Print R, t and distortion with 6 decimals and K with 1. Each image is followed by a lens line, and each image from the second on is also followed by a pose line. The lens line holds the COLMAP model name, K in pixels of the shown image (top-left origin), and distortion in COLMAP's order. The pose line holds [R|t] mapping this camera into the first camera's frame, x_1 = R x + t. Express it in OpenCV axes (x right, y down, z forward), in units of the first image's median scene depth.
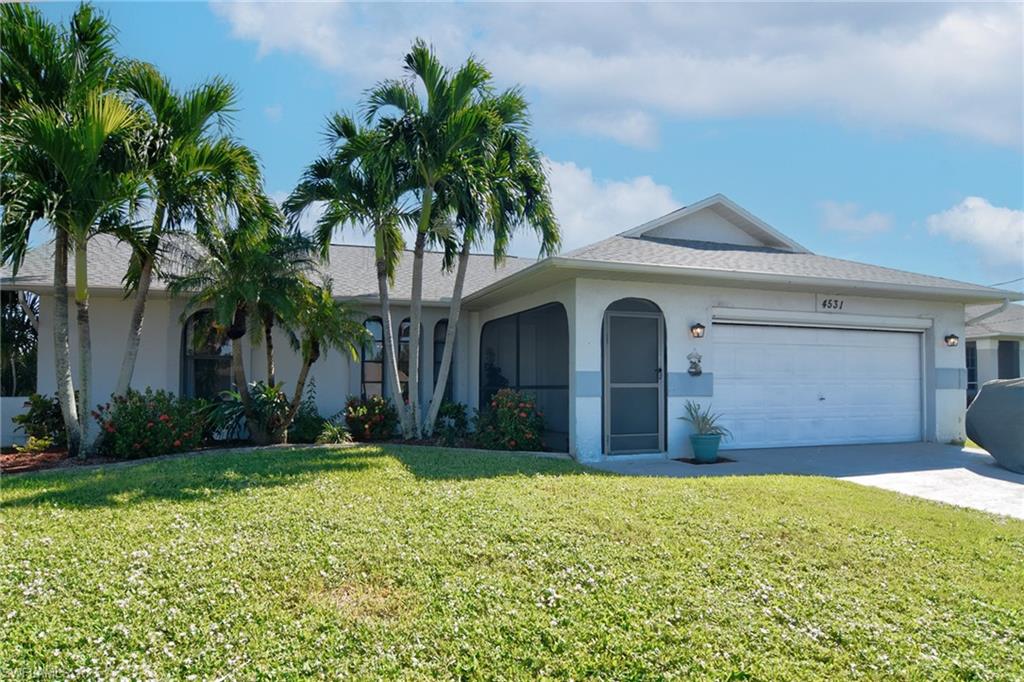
lens RADIAL K [[549.5, 0, 512.0], [0, 549.5, 341.0], [0, 0, 1]] dist [0.000818, -0.010784]
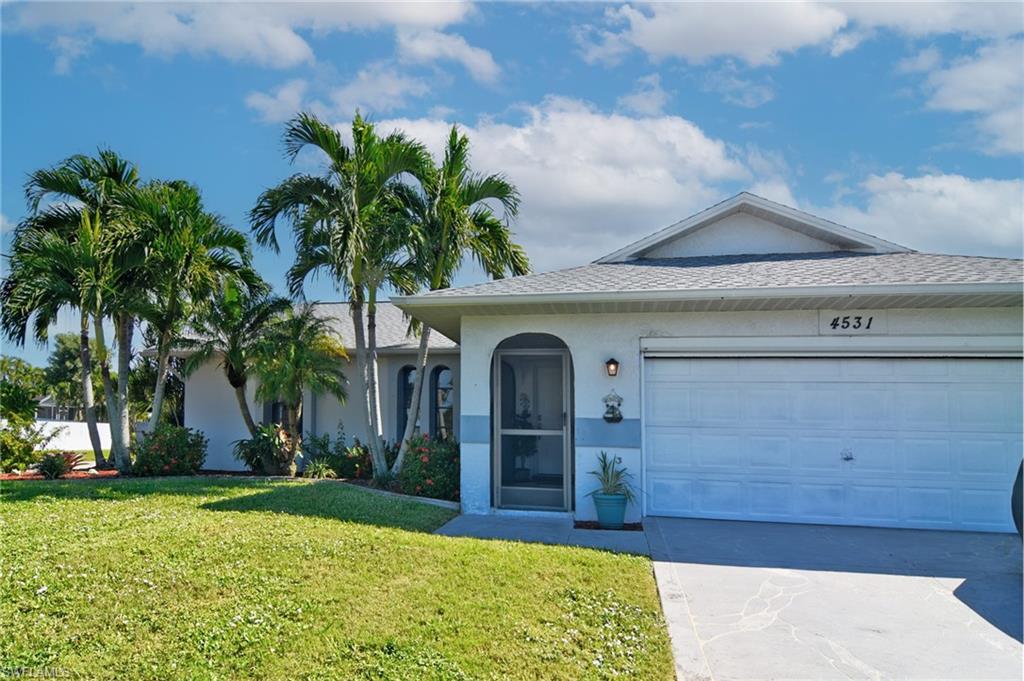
lens RADIAL K [[557.9, 0, 511.8], [0, 557.9, 379.0], [0, 0, 1]] dist [-0.004352, -0.000654]
pose [[0.877127, -0.025600, -0.479575, 0.611451], [0.016664, 0.999599, -0.022880, 0.015005], [0.479969, 0.012077, 0.877202, 0.193460]]
